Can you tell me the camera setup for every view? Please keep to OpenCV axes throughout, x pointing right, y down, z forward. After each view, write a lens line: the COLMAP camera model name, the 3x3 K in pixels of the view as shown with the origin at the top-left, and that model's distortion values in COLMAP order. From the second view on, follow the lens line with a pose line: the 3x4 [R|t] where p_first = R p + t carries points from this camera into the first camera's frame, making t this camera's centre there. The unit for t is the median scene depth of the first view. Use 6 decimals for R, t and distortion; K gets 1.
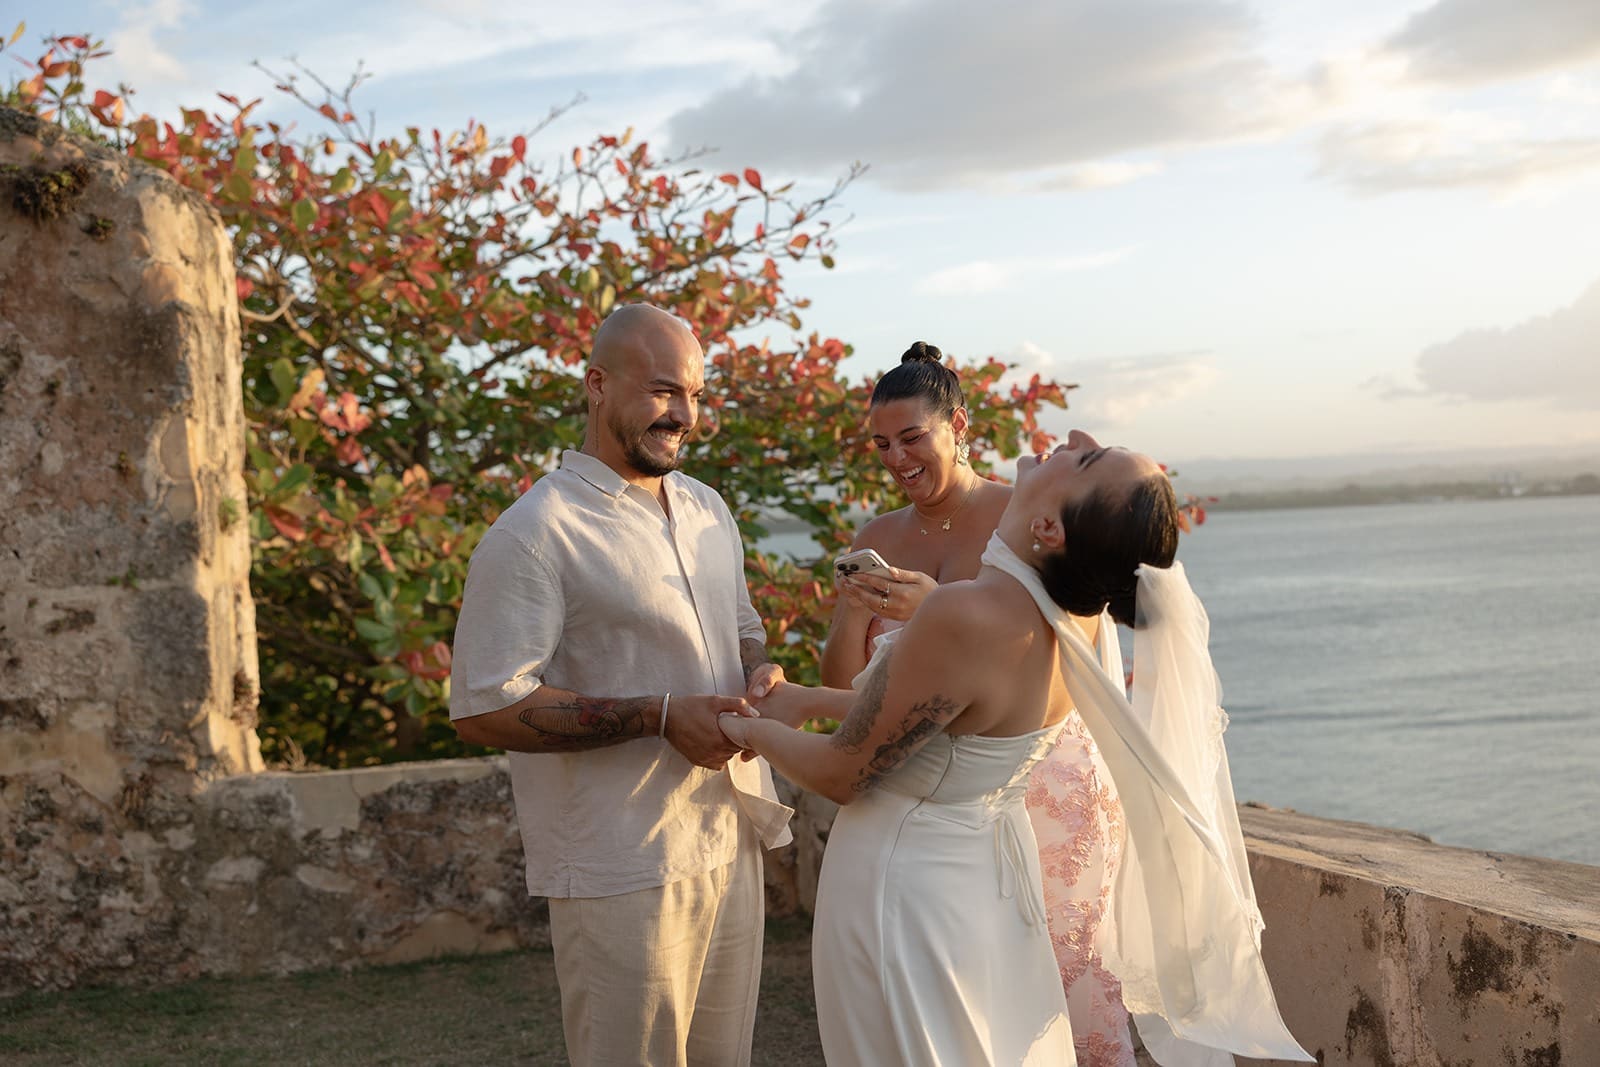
lens RADIAL K [[1514.6, 0, 800.0], [0, 1514.6, 533.5], [0, 0, 1]] dist [0.006597, 0.009658]
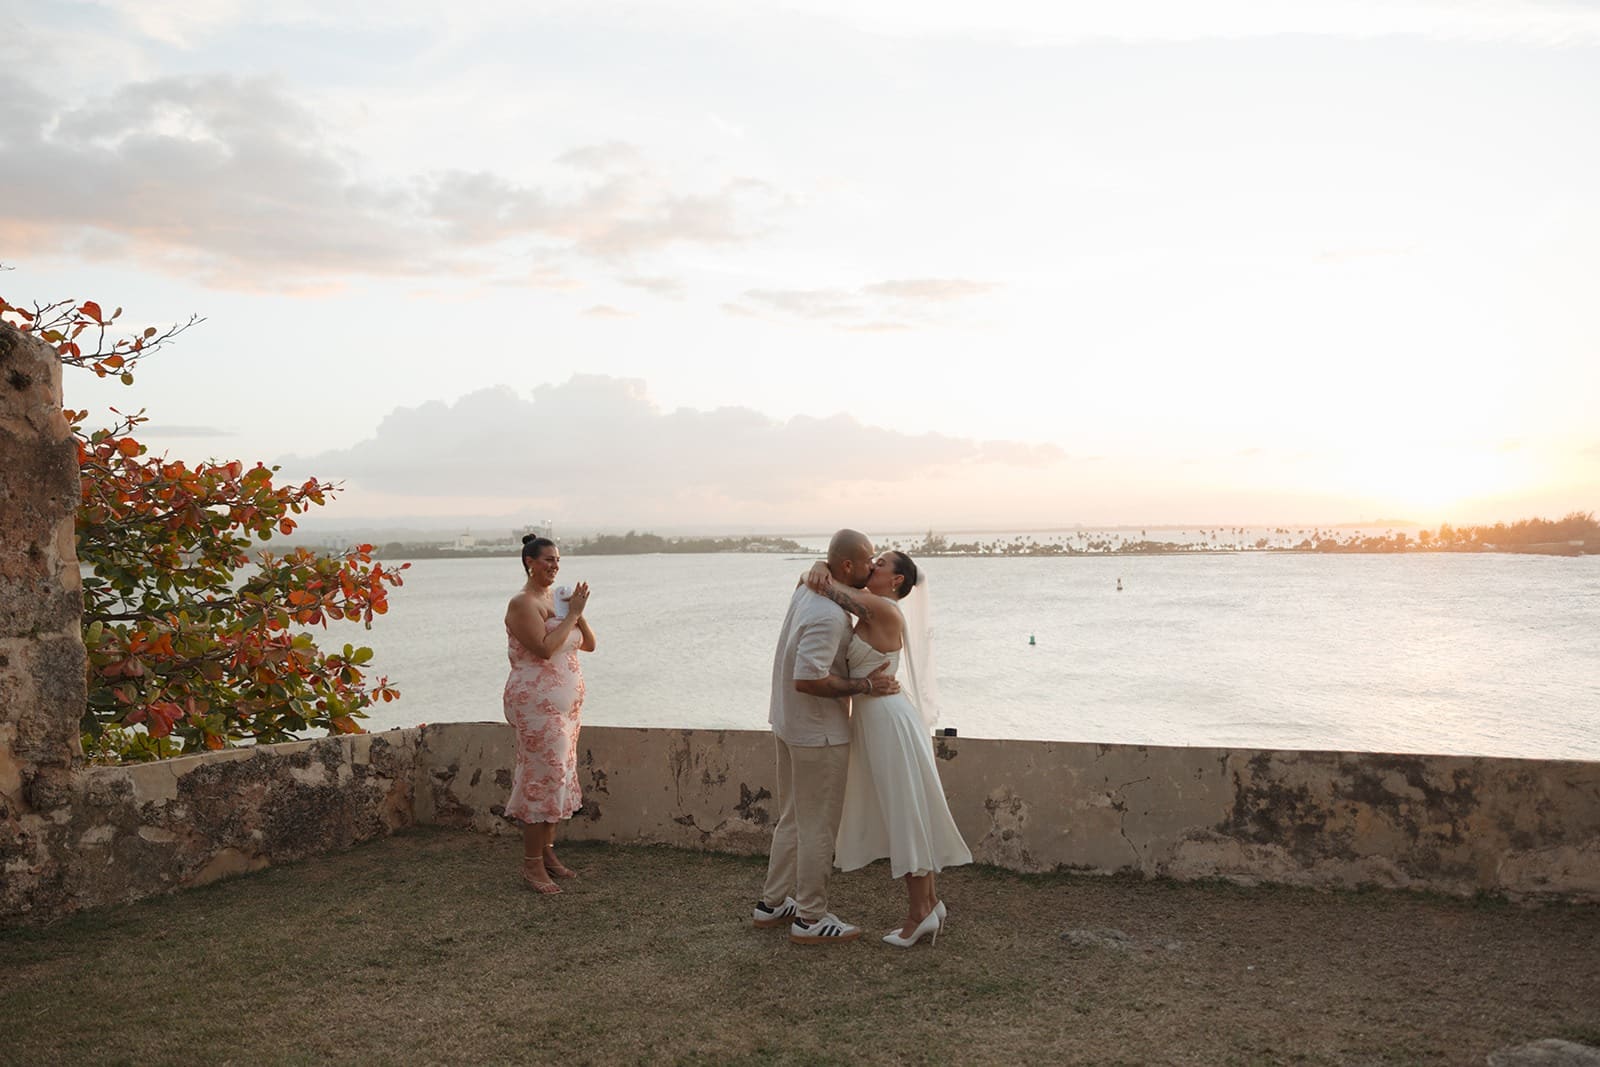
lens RADIAL K [[1256.1, 0, 809.7], [0, 1256.1, 538.8], [0, 0, 1]] dist [0.004380, 0.005980]
pose [[0.698517, 0.036186, 0.714678, -0.774372], [-0.008417, 0.999067, -0.042359, -0.013072], [-0.715544, 0.023574, 0.698170, -0.323914]]
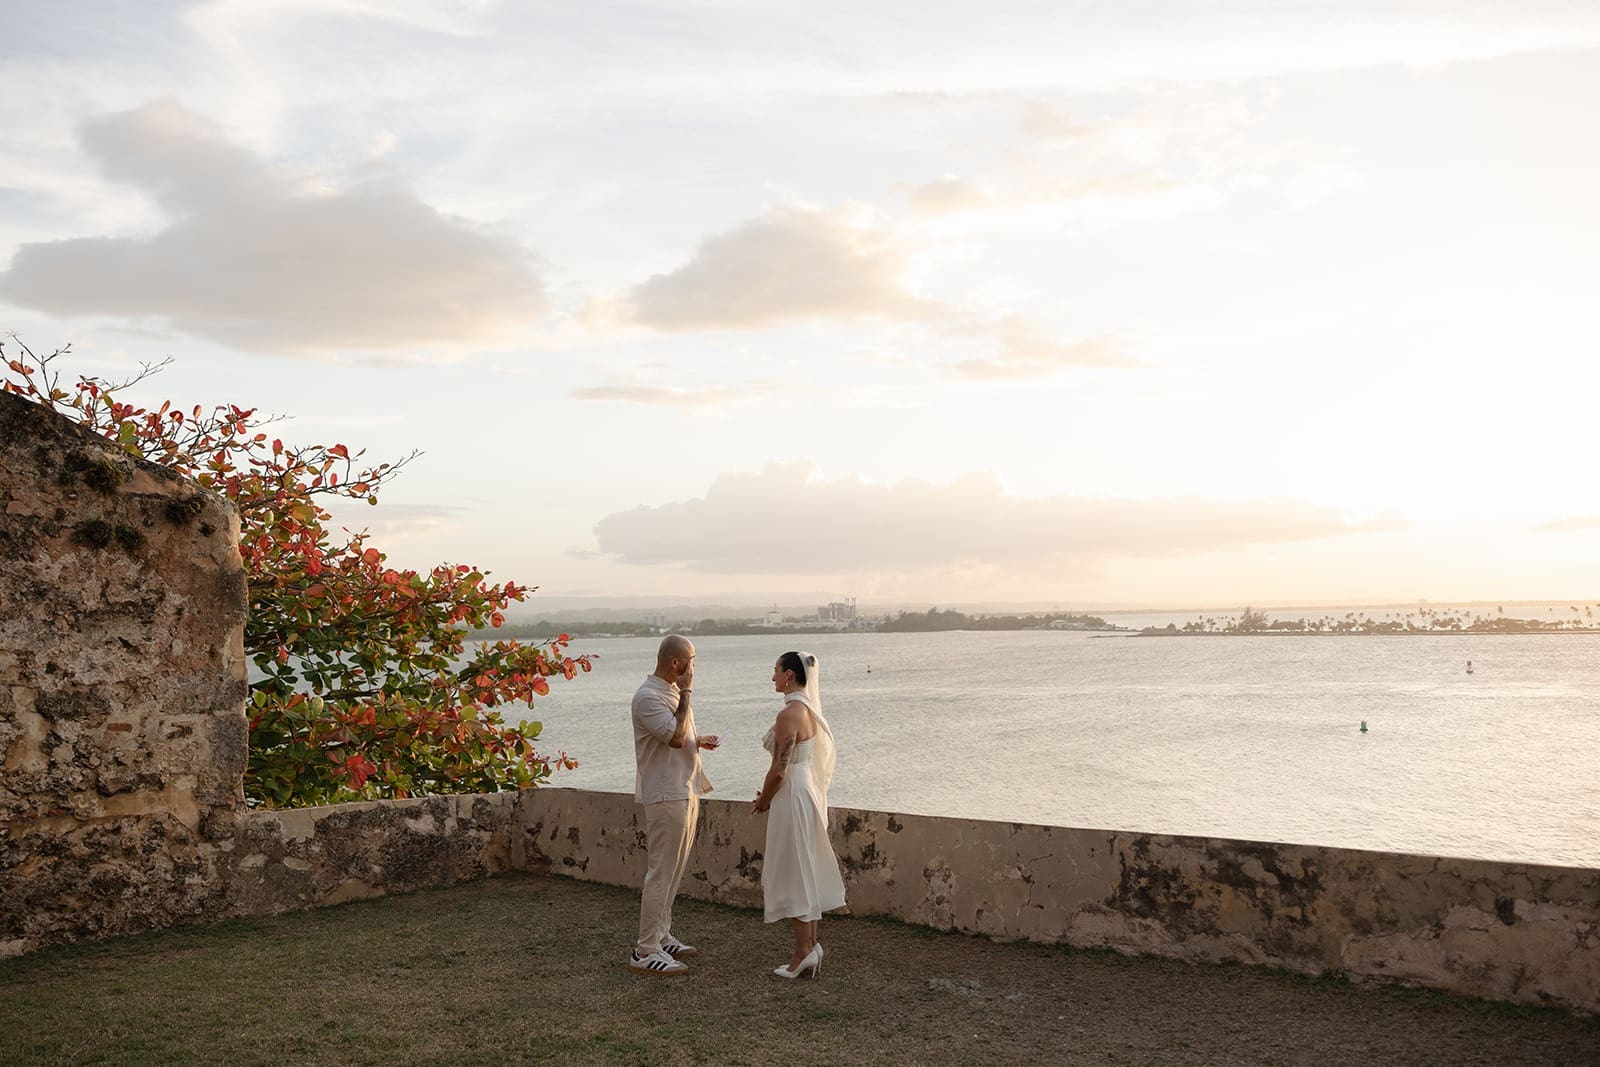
lens RADIAL K [[1258.2, 0, 800.0], [0, 1258.2, 533.5], [0, 0, 1]] dist [0.002160, 0.010125]
pose [[0.852542, 0.069757, 0.517982, -0.649615], [-0.018084, 0.994397, -0.104151, -0.040517], [-0.522345, 0.079426, 0.849027, -0.780351]]
